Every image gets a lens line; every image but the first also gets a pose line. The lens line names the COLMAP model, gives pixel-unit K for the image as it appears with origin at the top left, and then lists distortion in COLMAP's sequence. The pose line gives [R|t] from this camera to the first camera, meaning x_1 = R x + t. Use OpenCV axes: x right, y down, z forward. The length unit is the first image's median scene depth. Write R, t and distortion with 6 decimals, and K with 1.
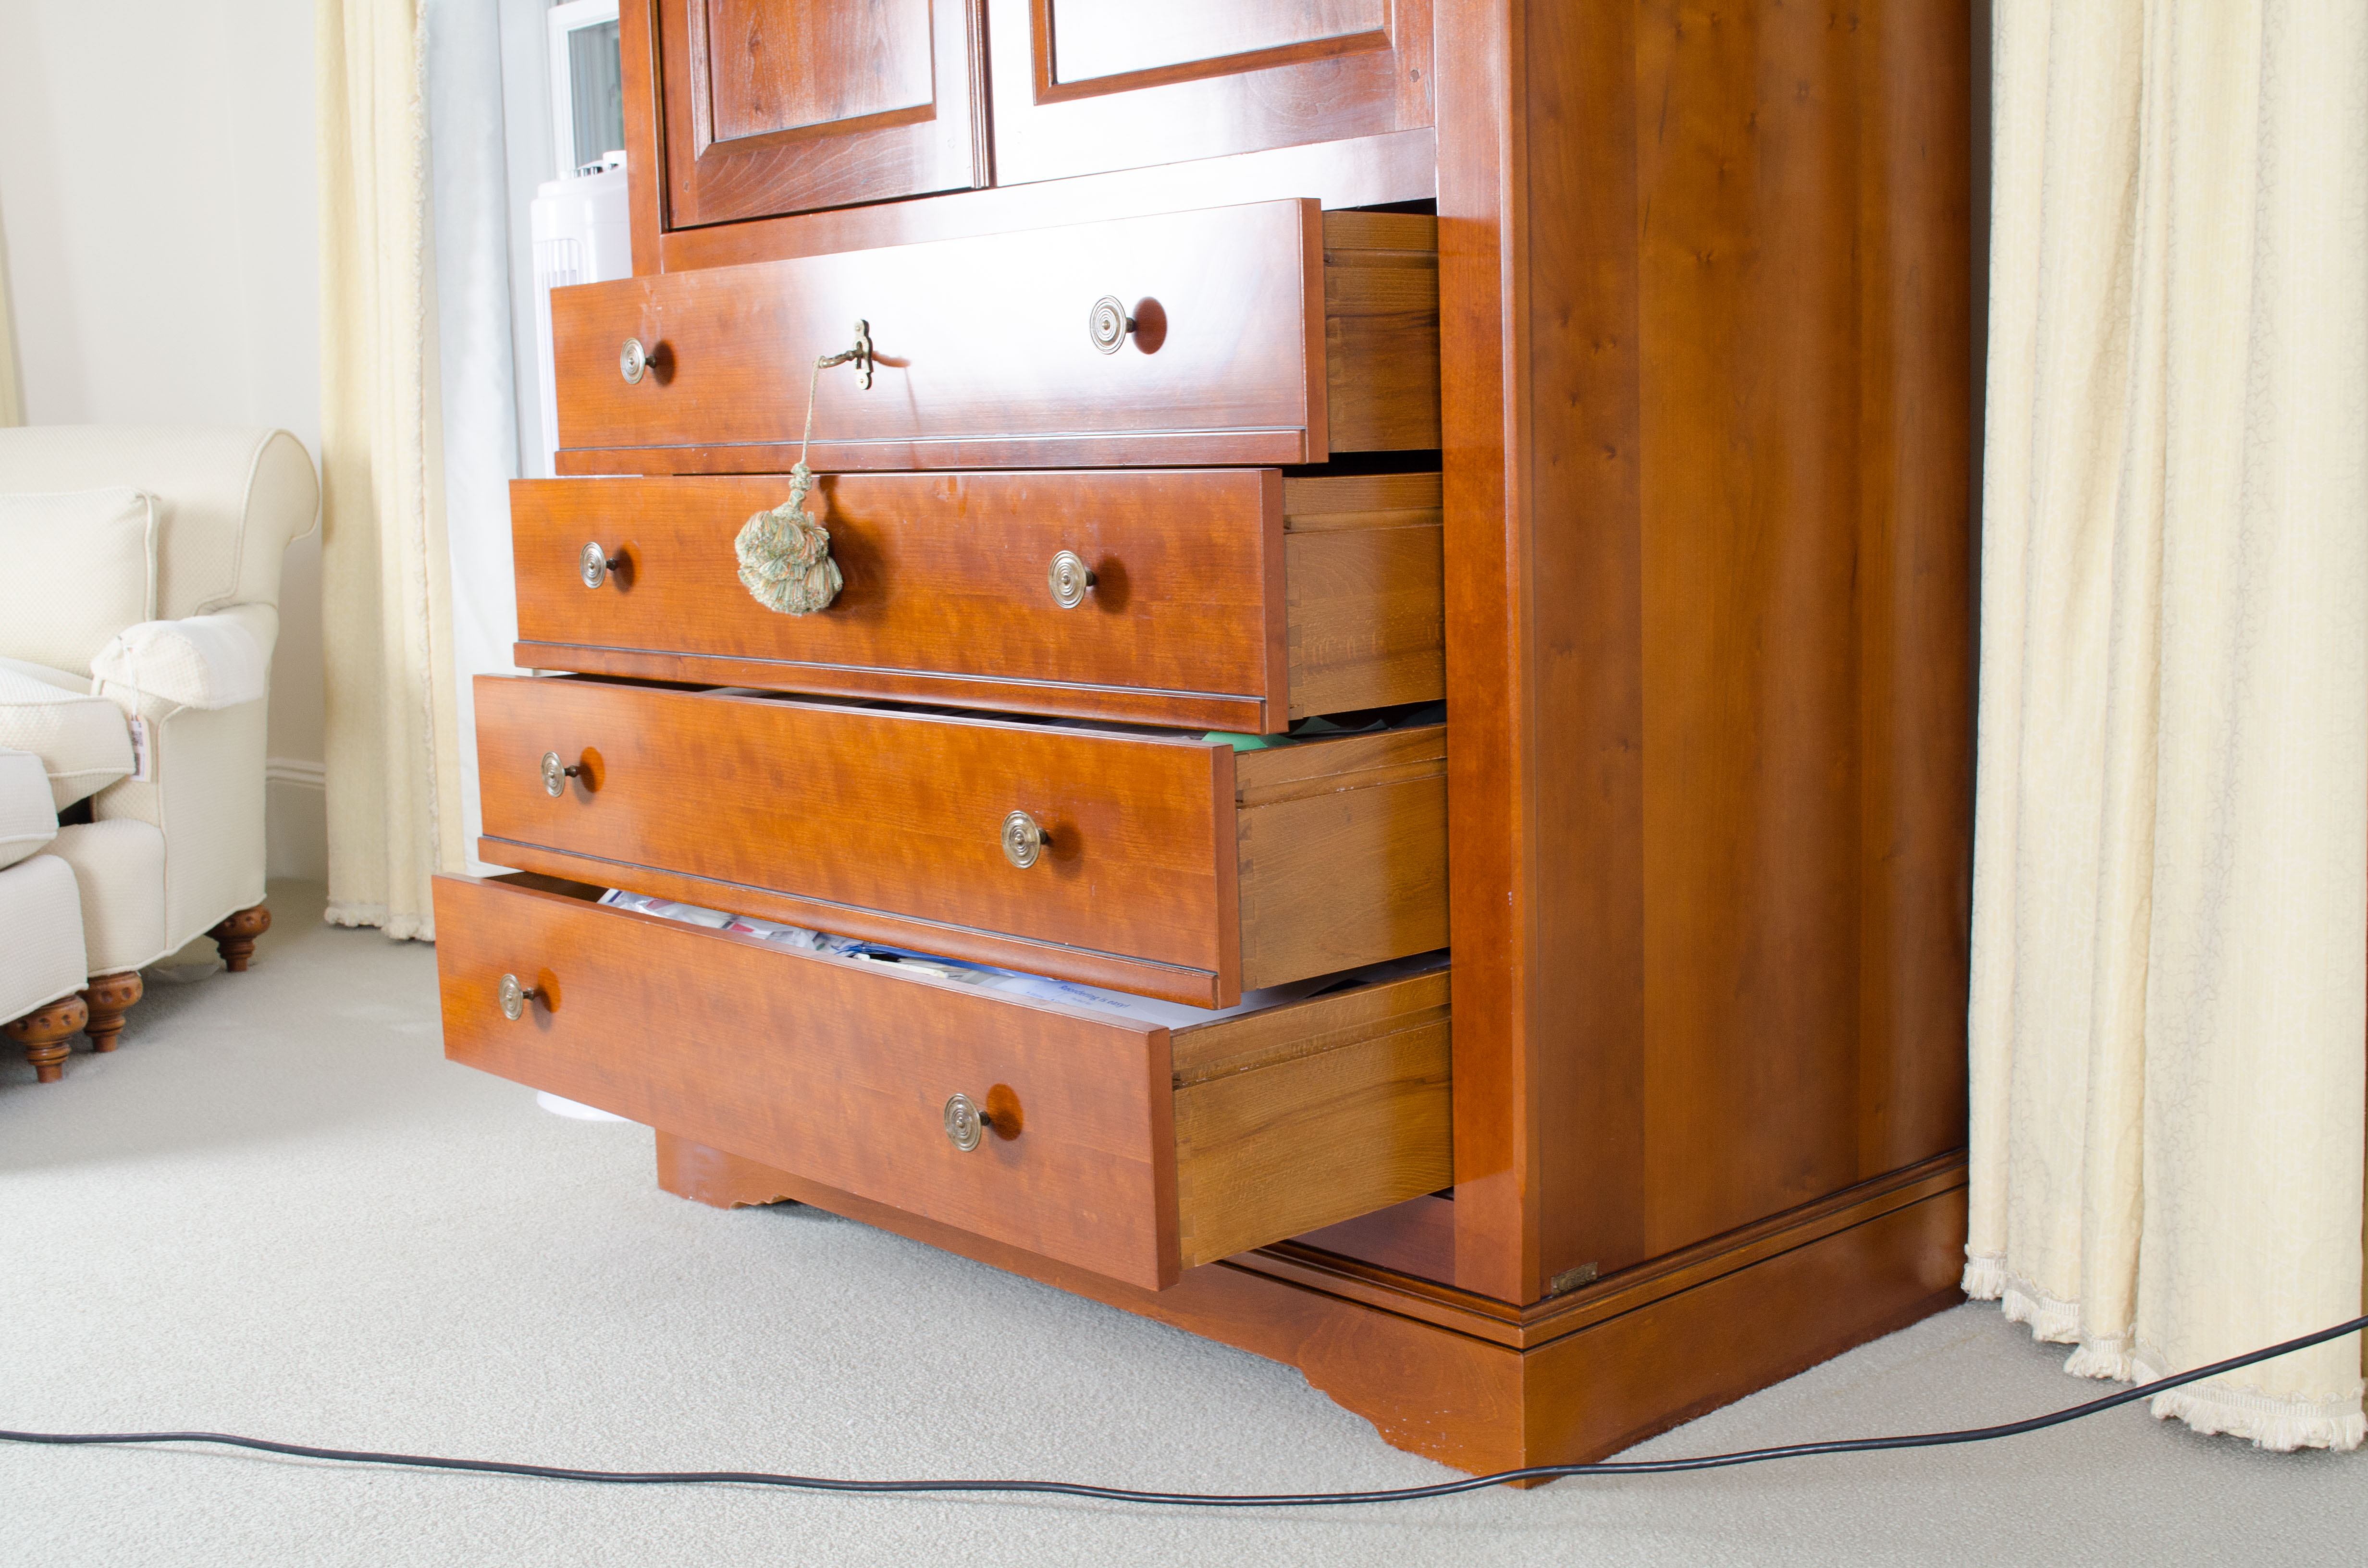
lens RADIAL K [[2741.0, 0, 1186.6], [0, 2741.0, 781.0], [0, 0, 1]] dist [-0.039769, 0.000000]
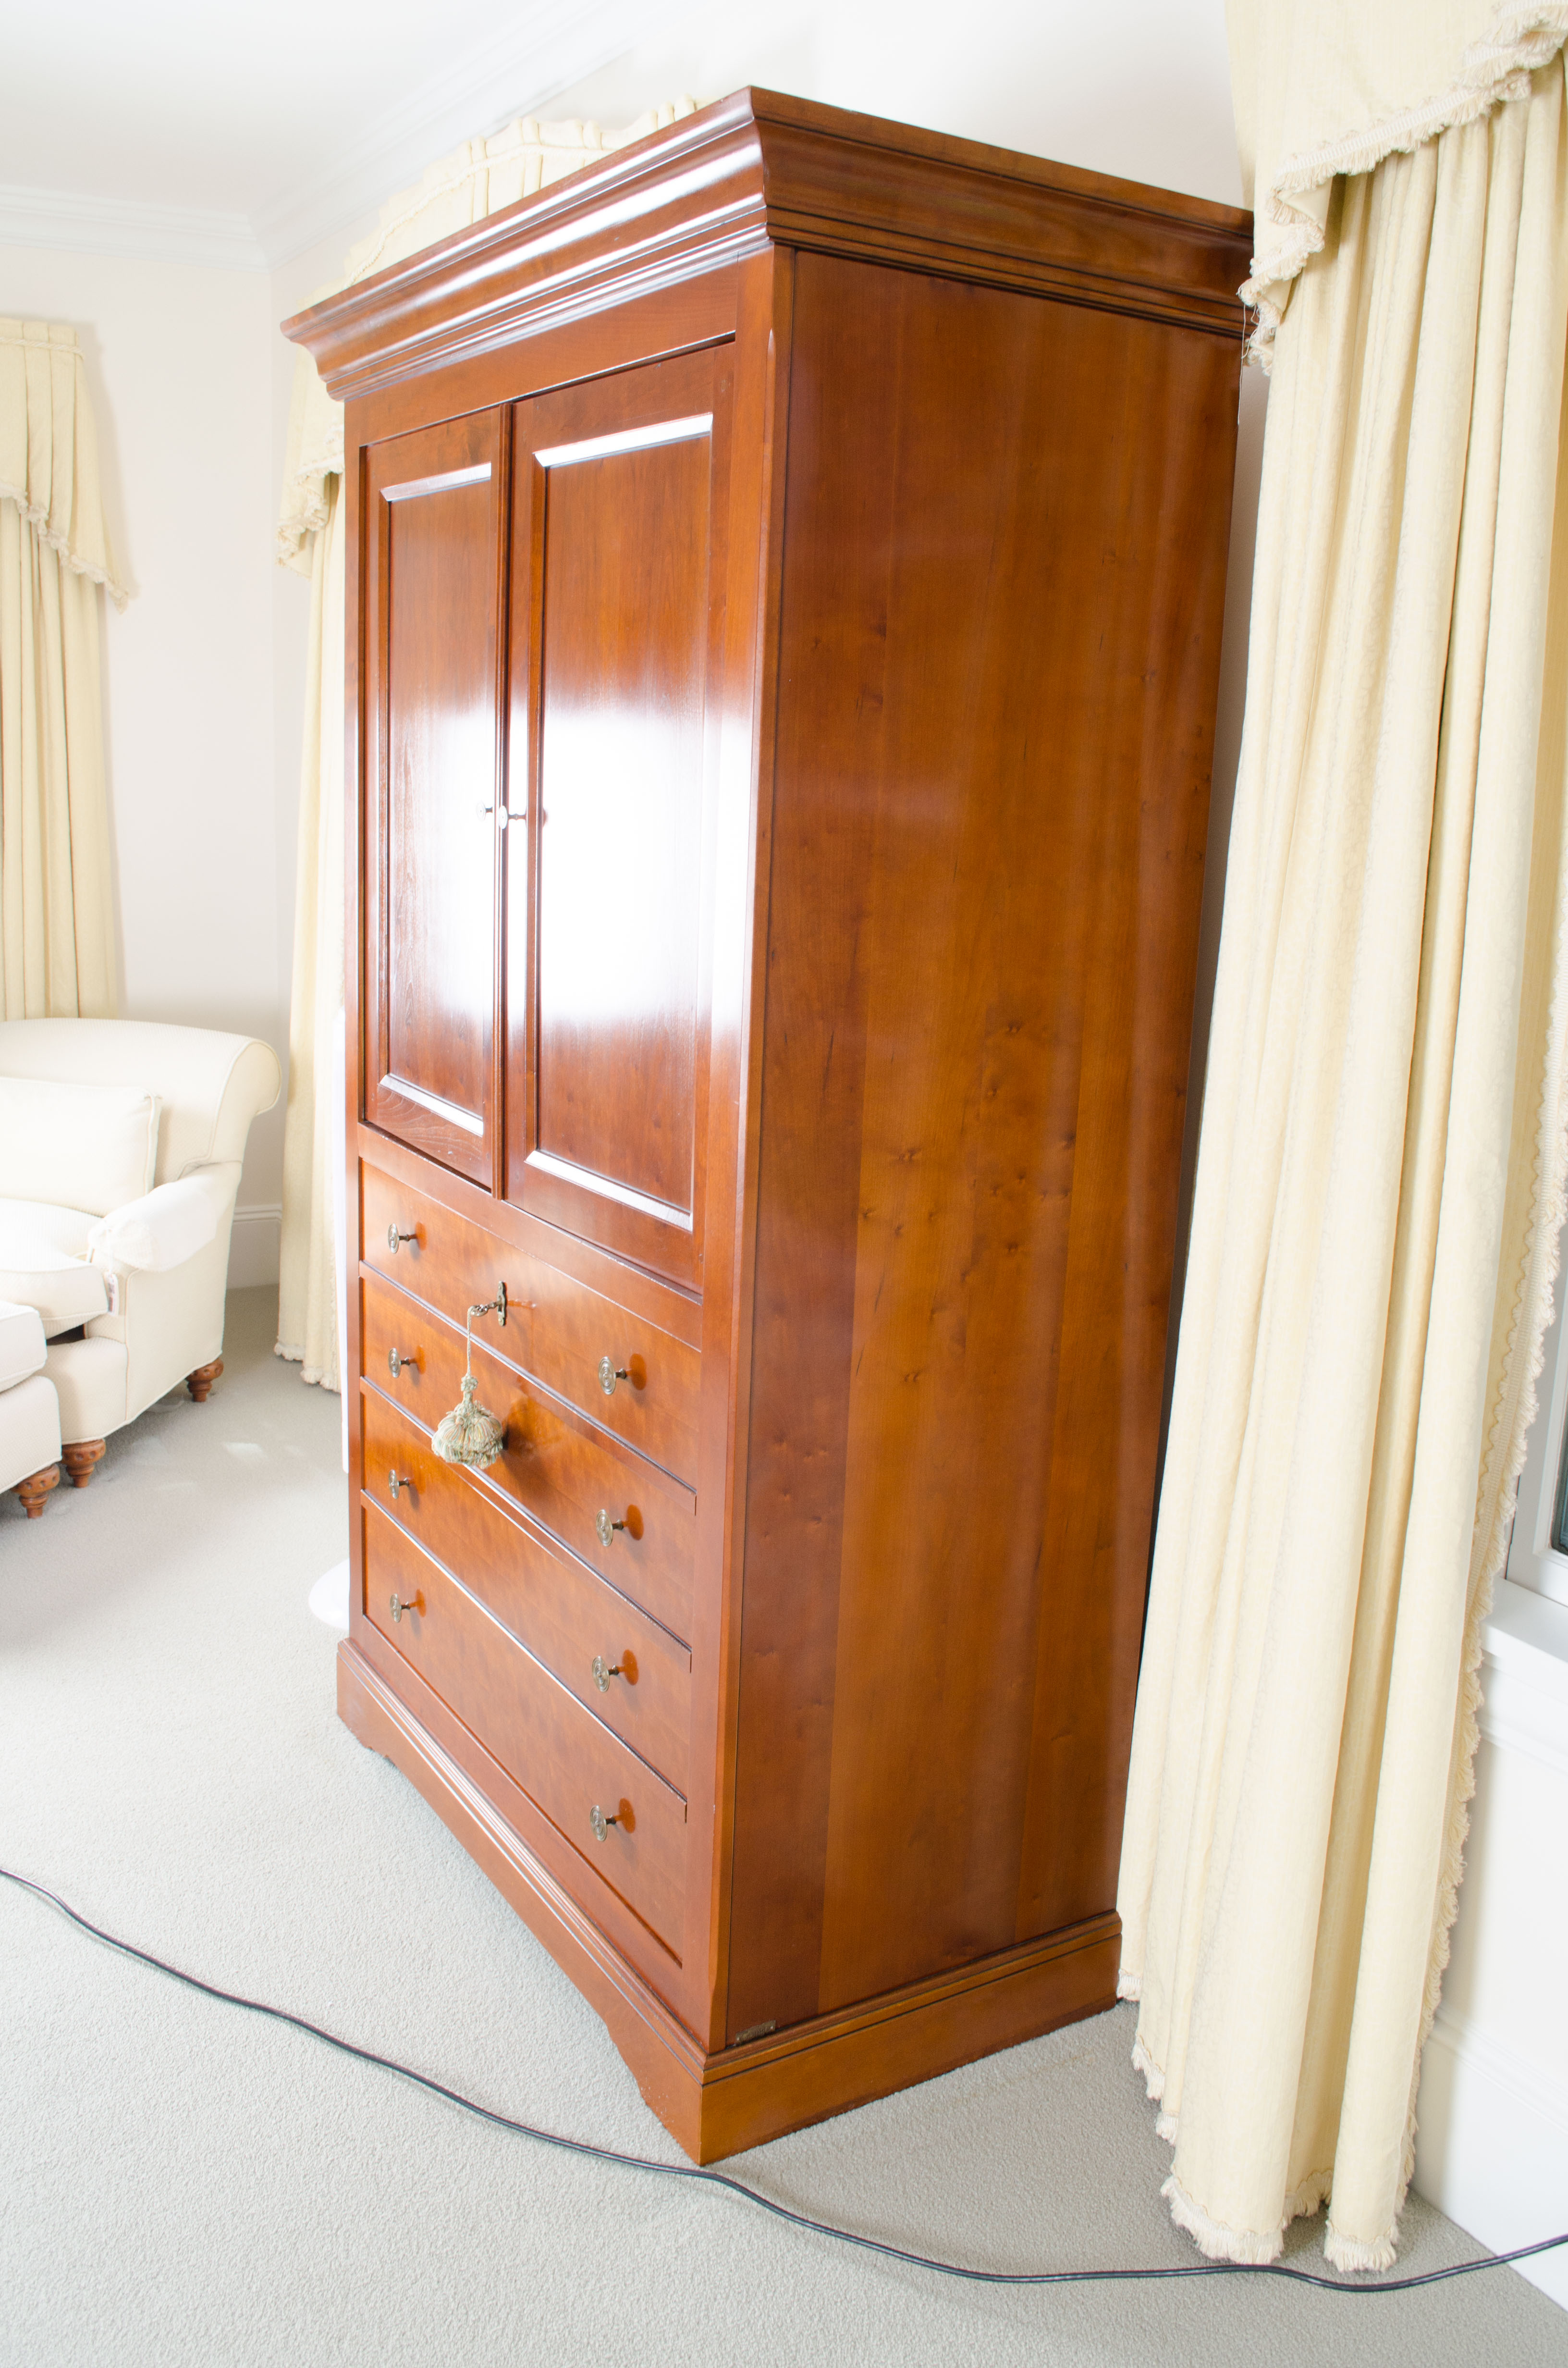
lens RADIAL K [[2009.3, 0, 769.2], [0, 2009.3, 1151.0], [0, 0, 1]] dist [-0.075148, -0.002054]
pose [[0.979416, 0.103430, -0.173339, 0.280719], [-0.089687, 0.992307, 0.085342, -0.384986], [0.180833, -0.068039, 0.981158, -0.037746]]
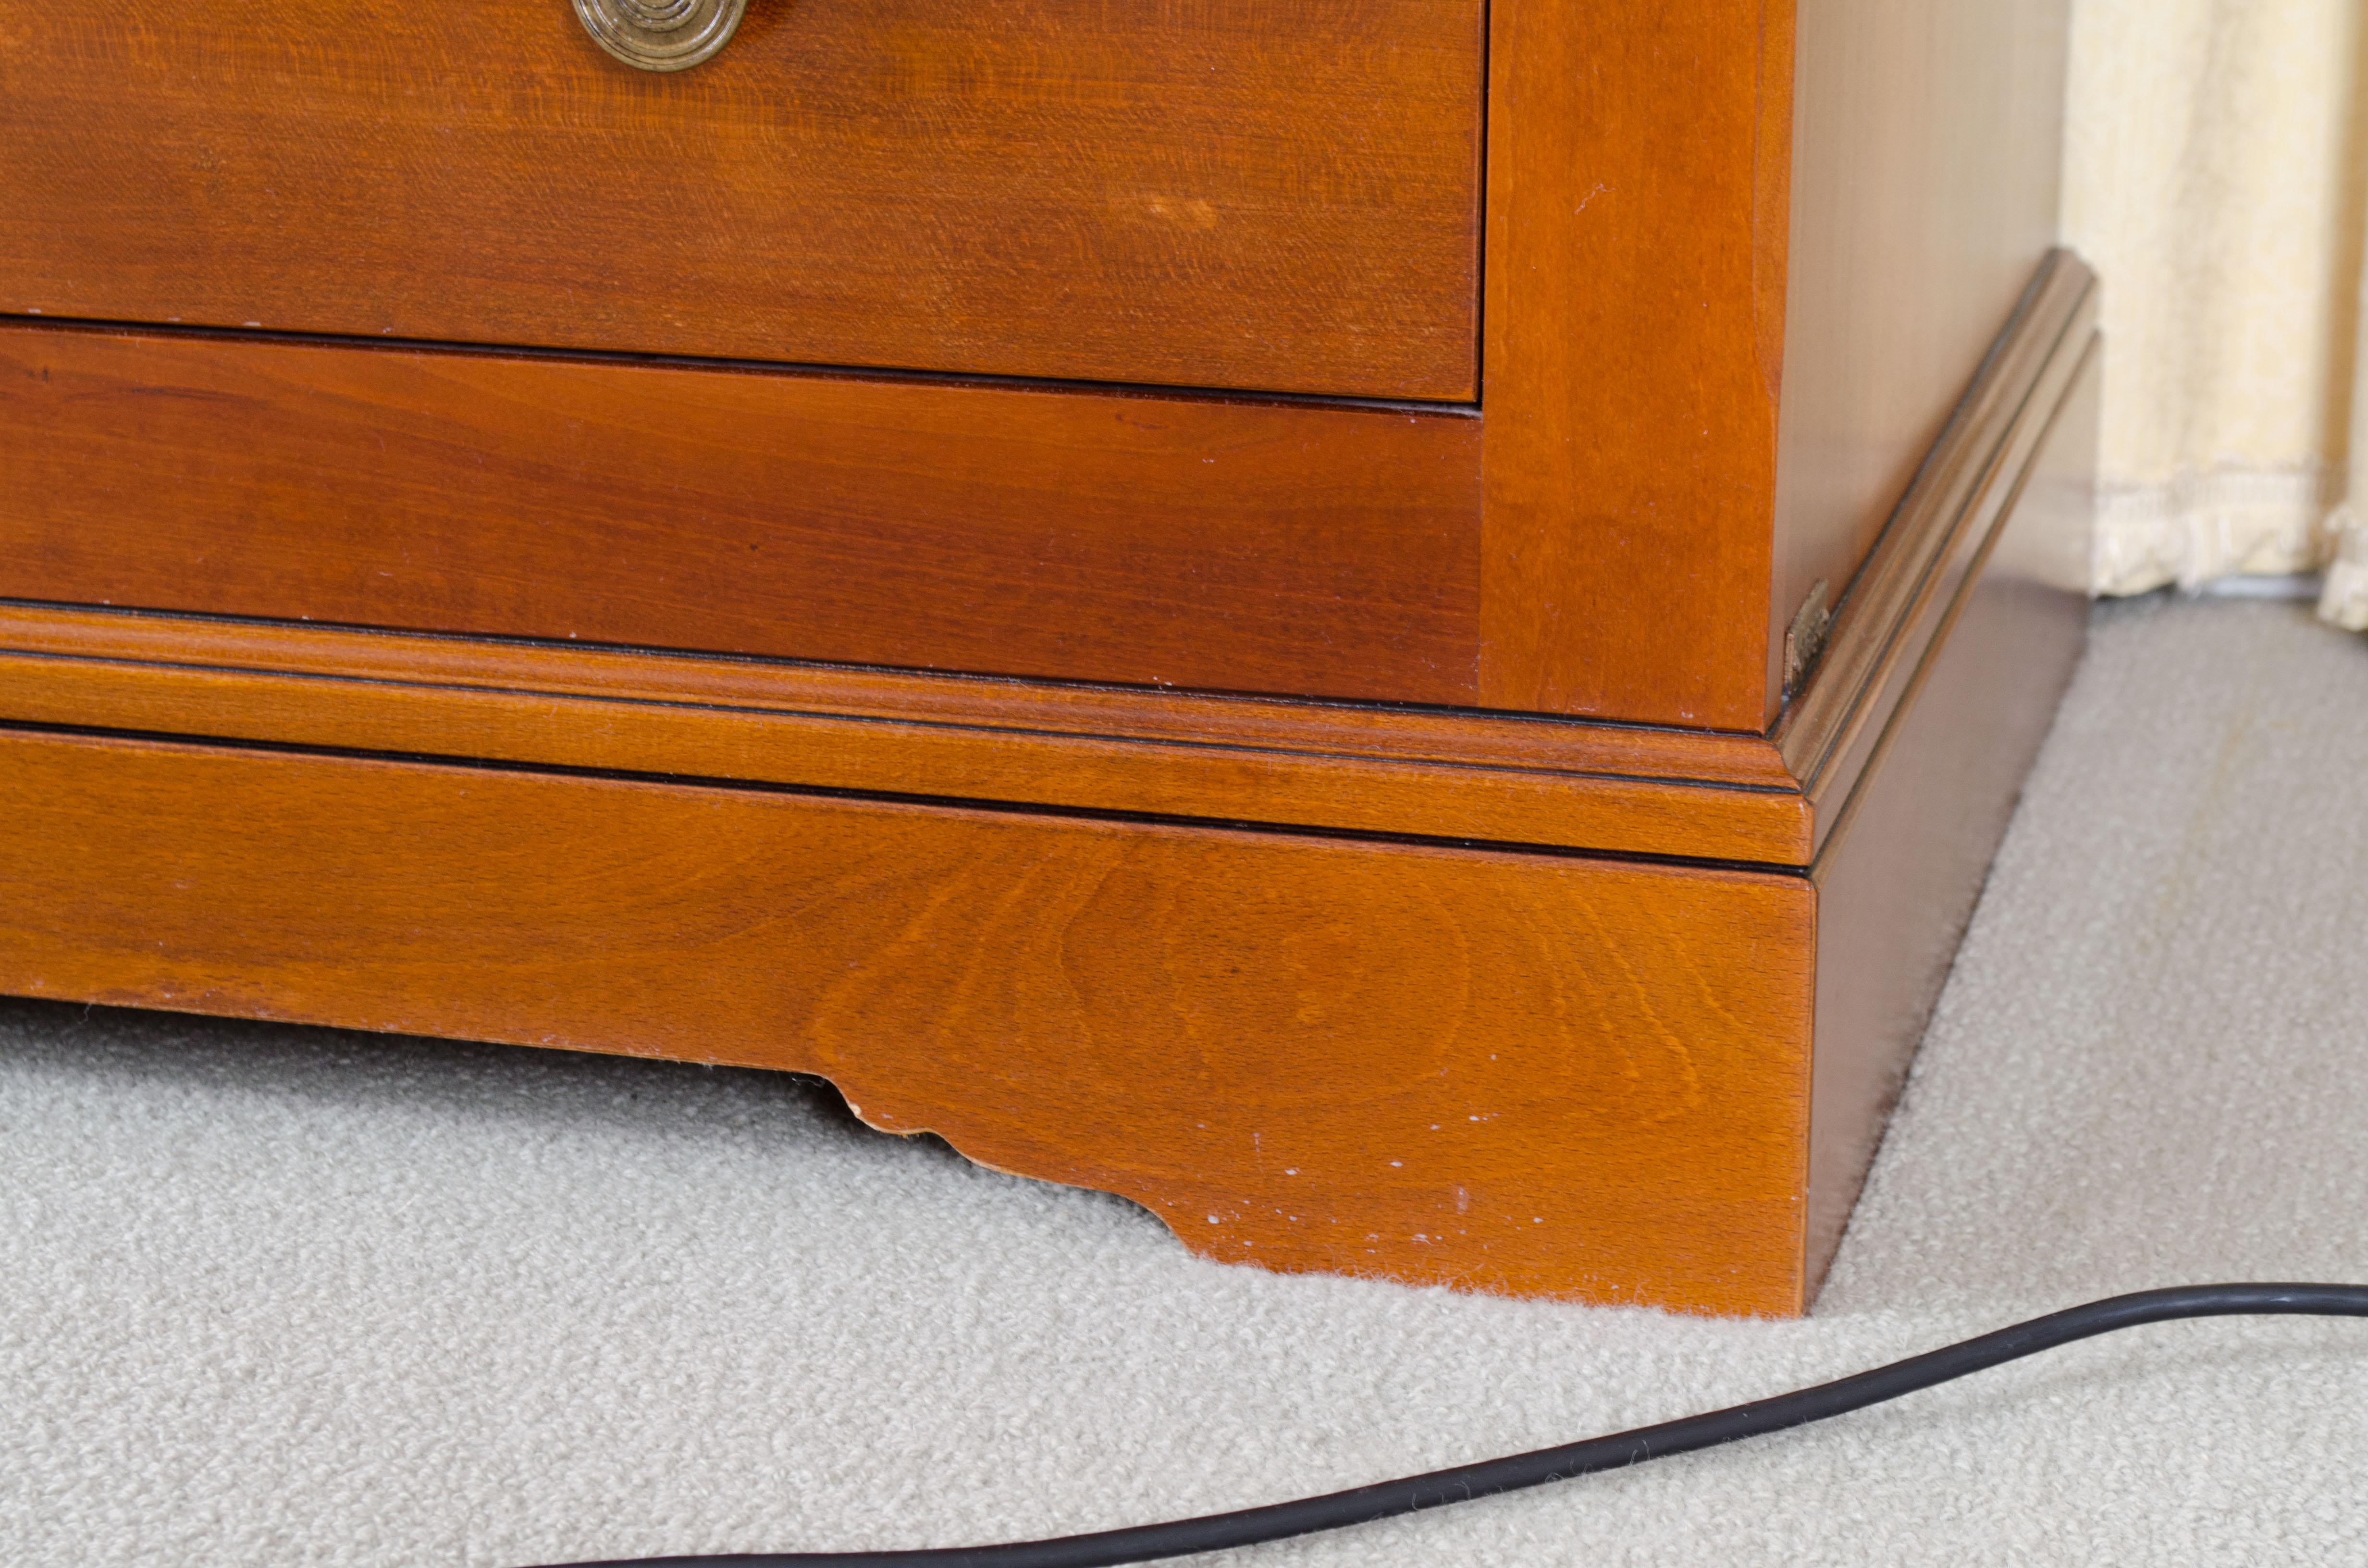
lens RADIAL K [[5211.2, 0, 1186.8], [0, 5211.2, 783.3], [0, 0, 1]] dist [0.100524, 0.000000]
pose [[0.843801, -0.127186, 0.521367, -0.223935], [0.044407, 0.984726, 0.168350, 0.092959], [-0.534816, -0.118901, 0.836561, 0.524219]]
